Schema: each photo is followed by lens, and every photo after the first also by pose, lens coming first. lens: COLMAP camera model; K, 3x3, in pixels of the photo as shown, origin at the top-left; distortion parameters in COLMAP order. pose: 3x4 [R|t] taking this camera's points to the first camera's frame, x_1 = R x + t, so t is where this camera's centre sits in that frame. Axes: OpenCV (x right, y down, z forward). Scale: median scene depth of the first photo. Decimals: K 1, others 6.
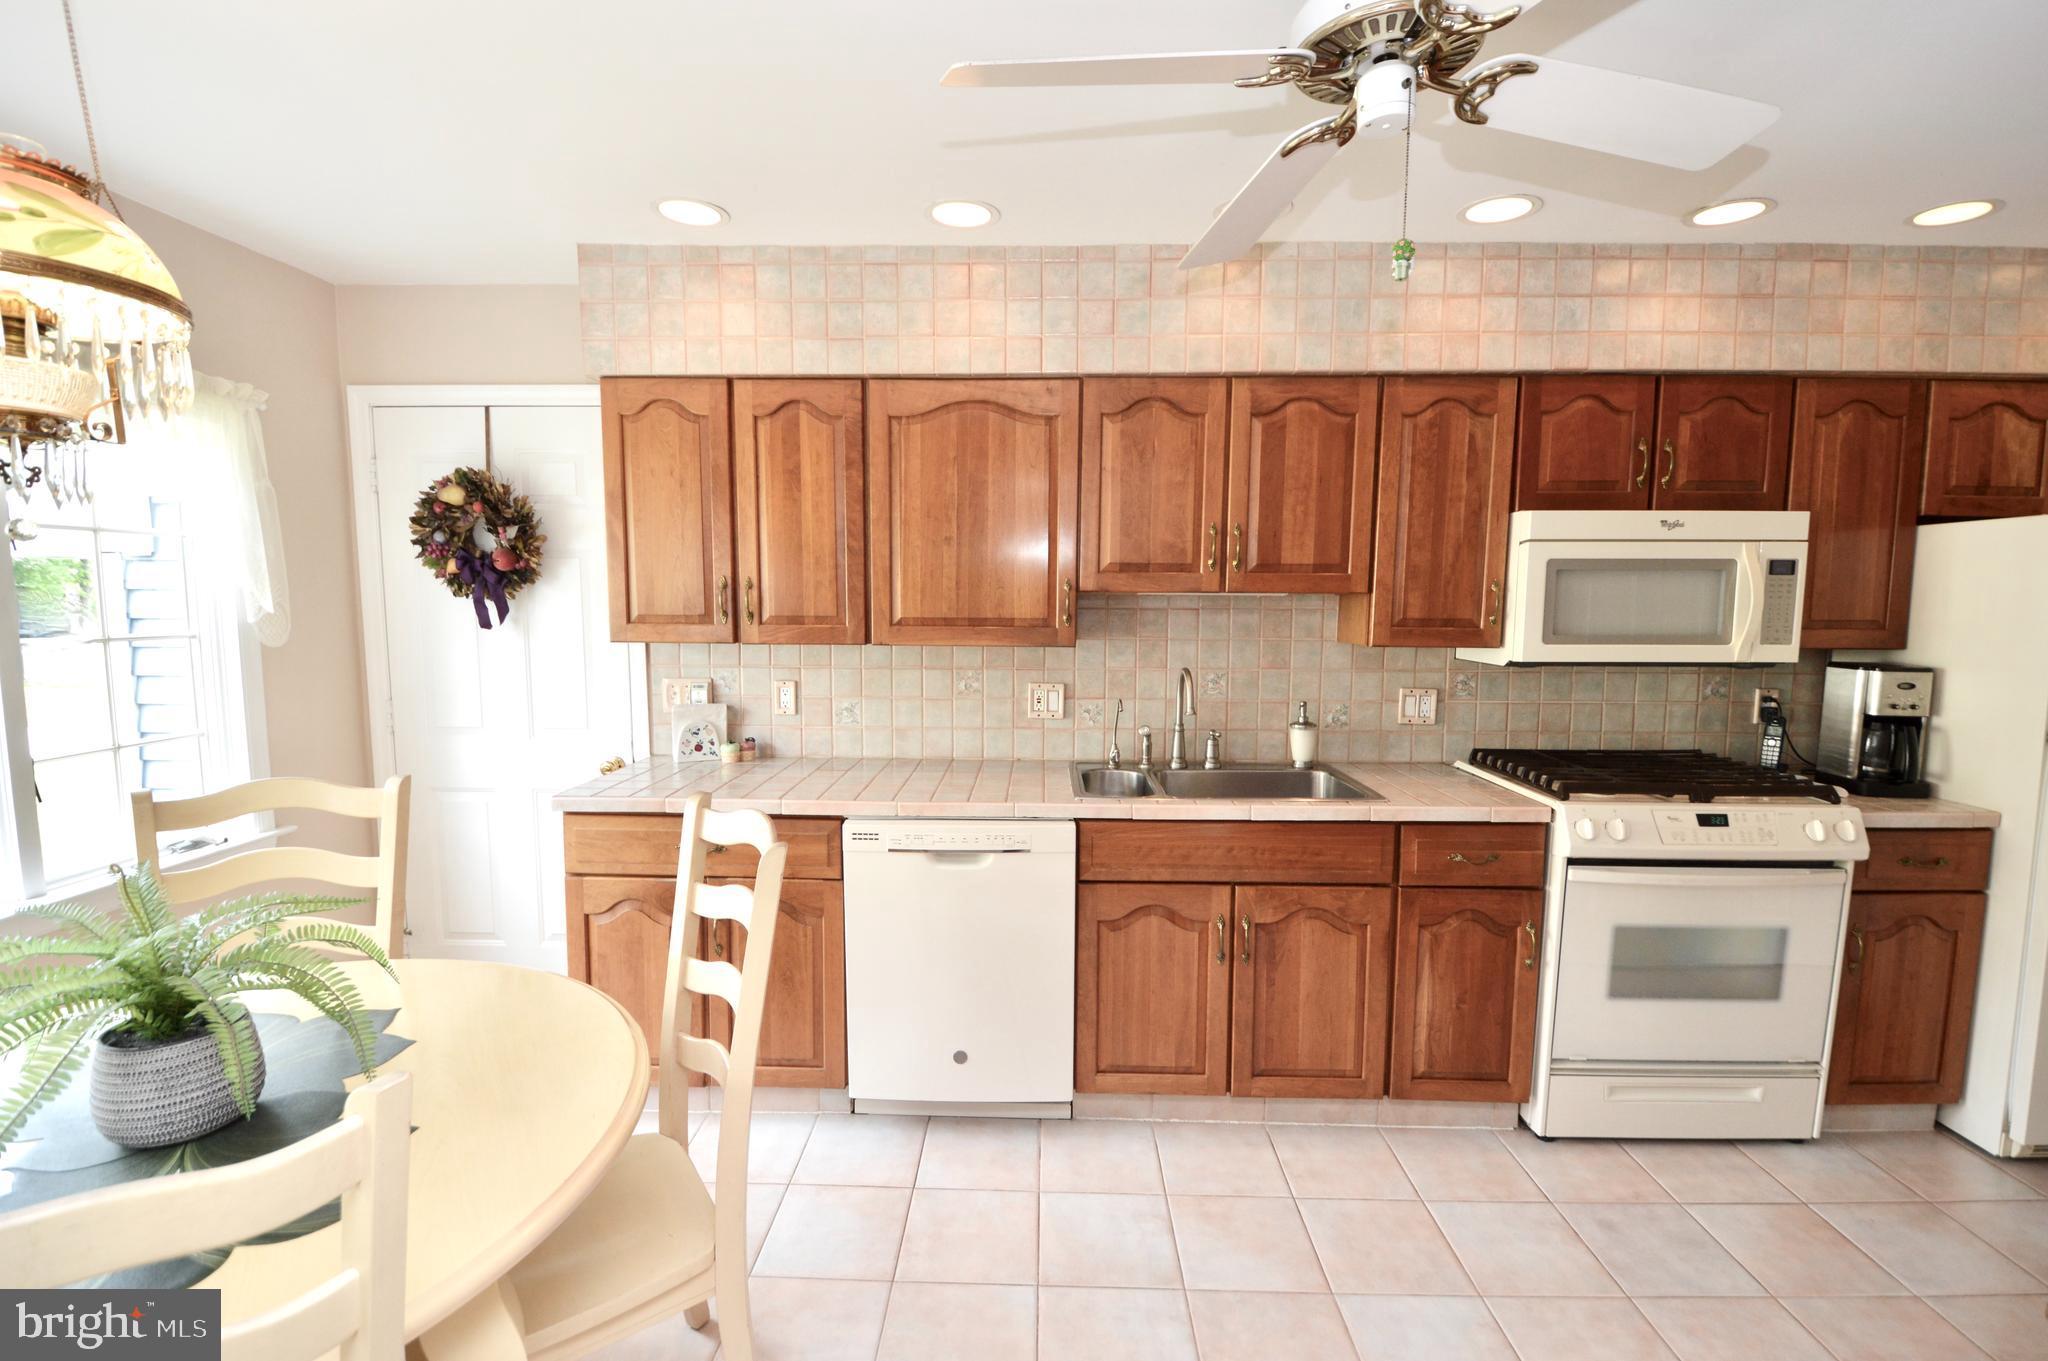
lens RADIAL K [[925.6, 0, 1012.5], [0, 925.6, 693.5], [0, 0, 1]] dist [0.005182, -0.015583]
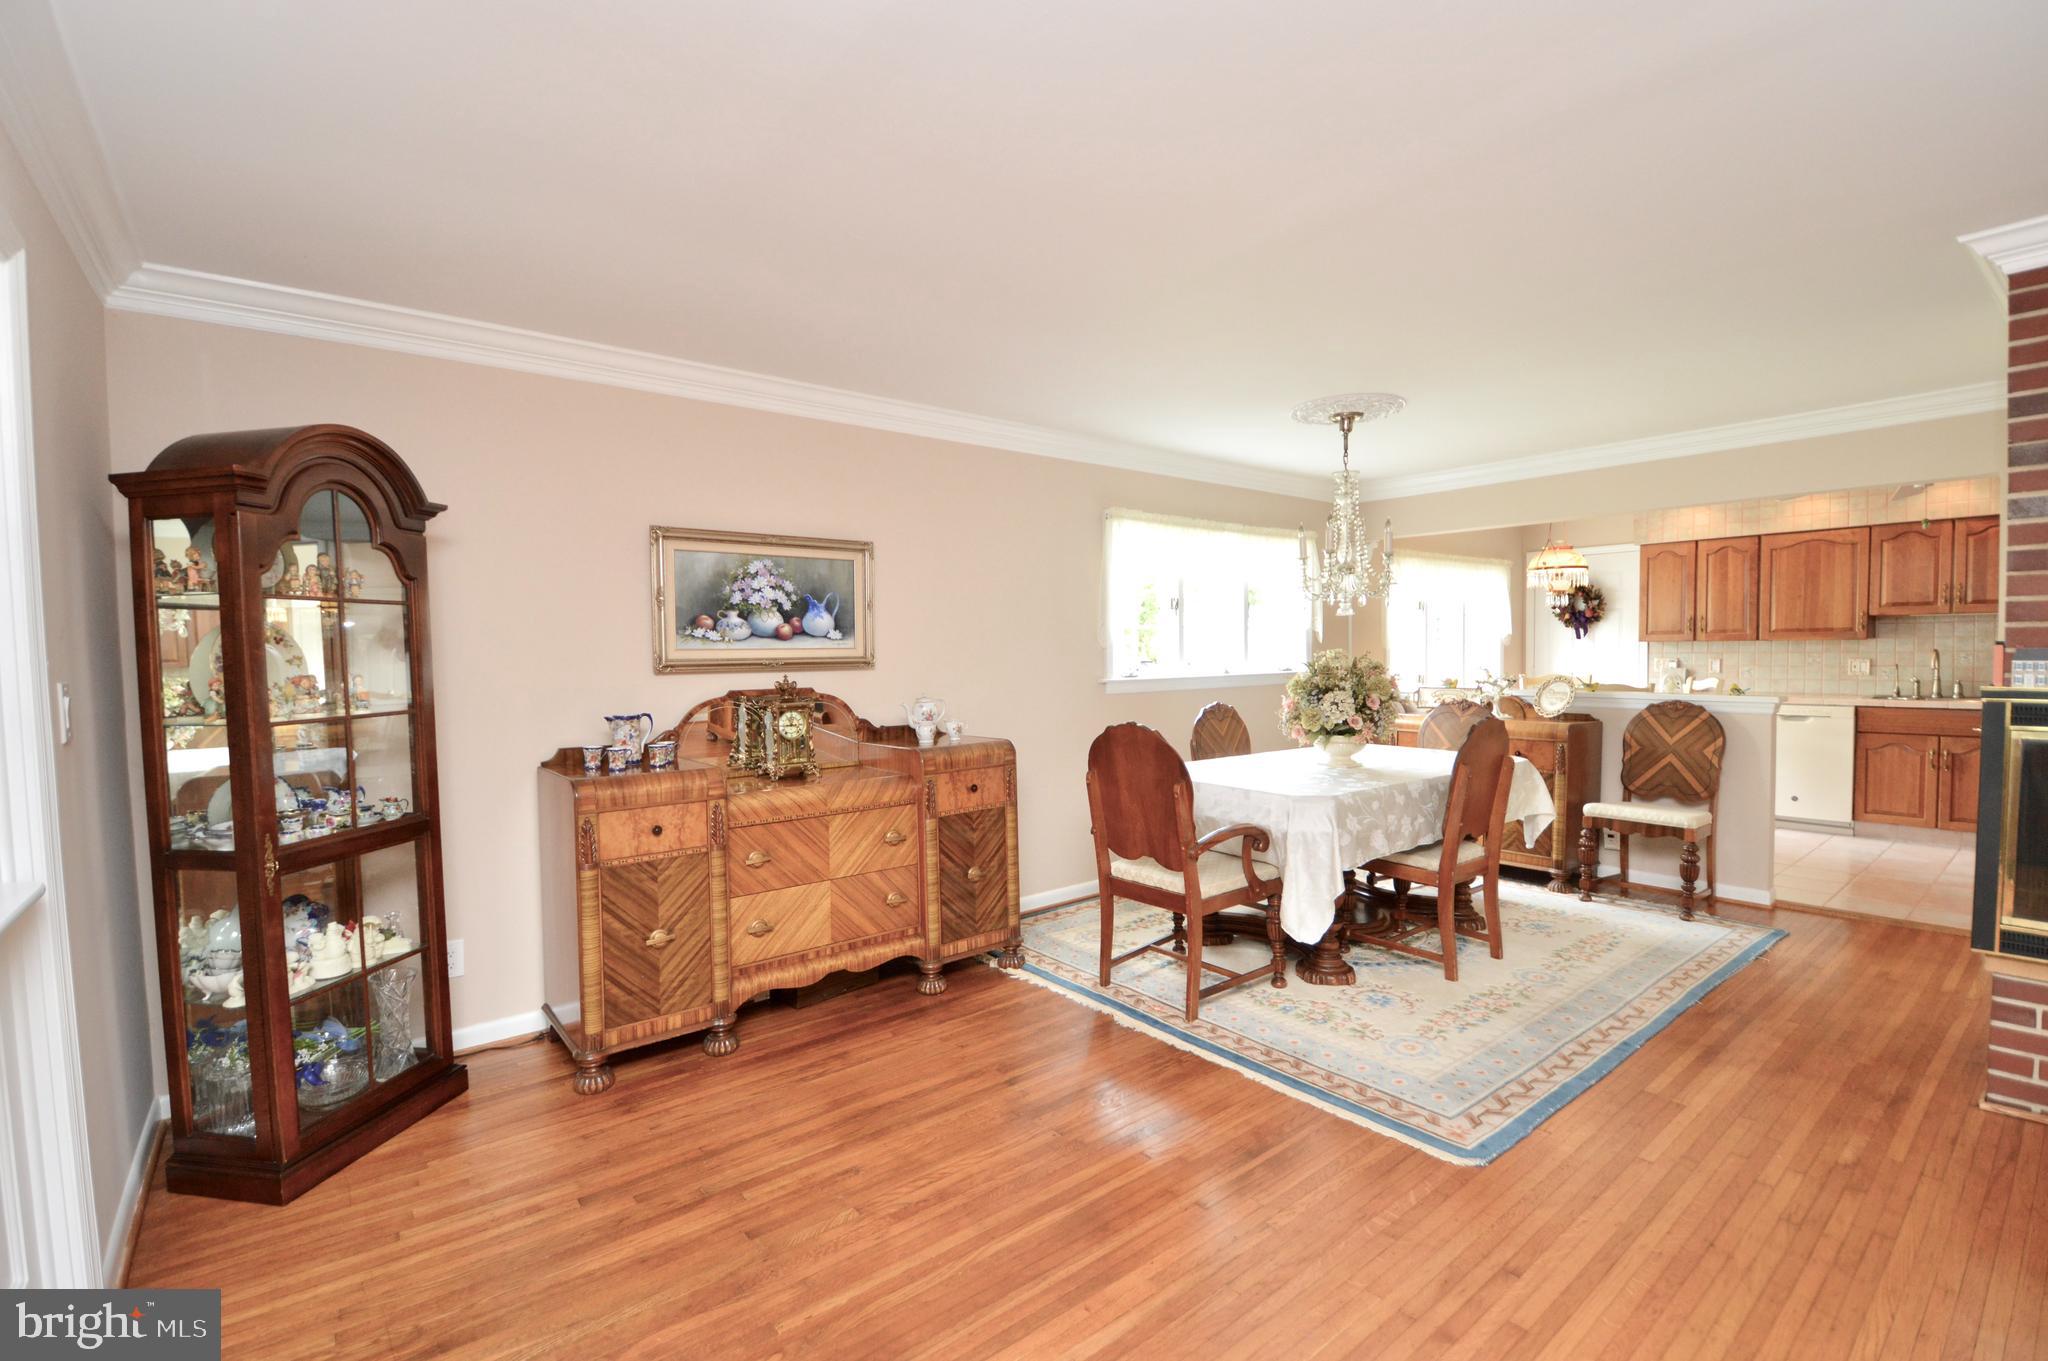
lens RADIAL K [[925.6, 0, 1023.5], [0, 925.6, 698.0], [0, 0, 1]] dist [0.005182, -0.015583]
pose [[0.660798, 0.023502, -0.750195, 0.413252], [-0.056372, 0.998241, -0.018382, 0.264318], [0.748444, 0.054436, 0.660961, -2.152463]]
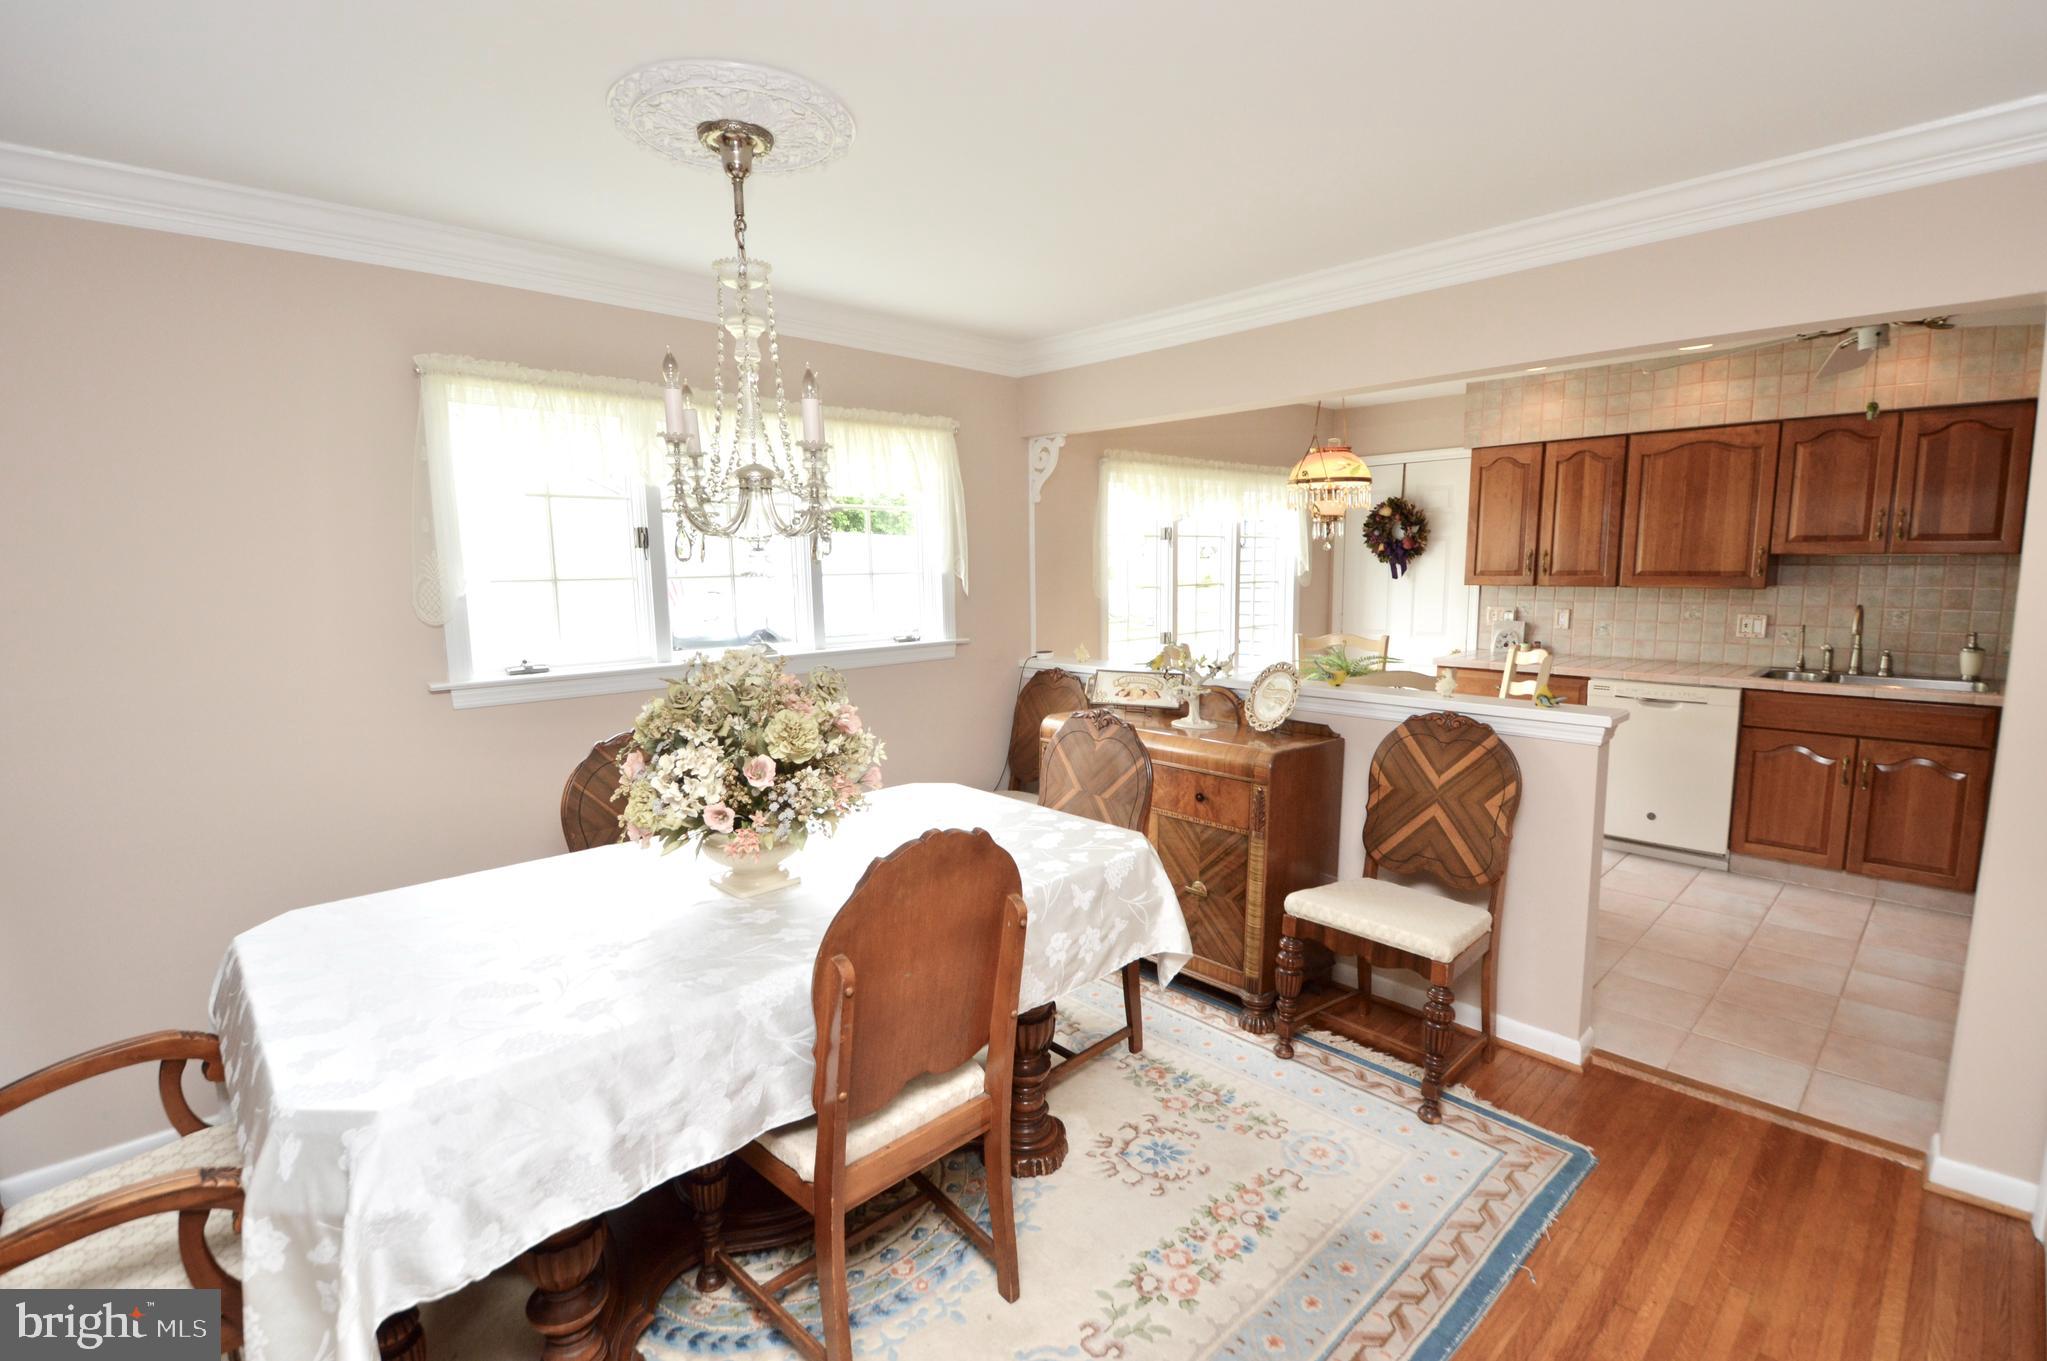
lens RADIAL K [[925.2, 0, 1033.0], [0, 925.2, 696.2], [0, 0, 1]] dist [0.005182, -0.015583]
pose [[0.718997, 0.085307, -0.689758, 0.280476], [-0.052040, 0.996261, 0.068967, 0.092090], [0.693062, -0.013692, 0.720748, -1.054846]]
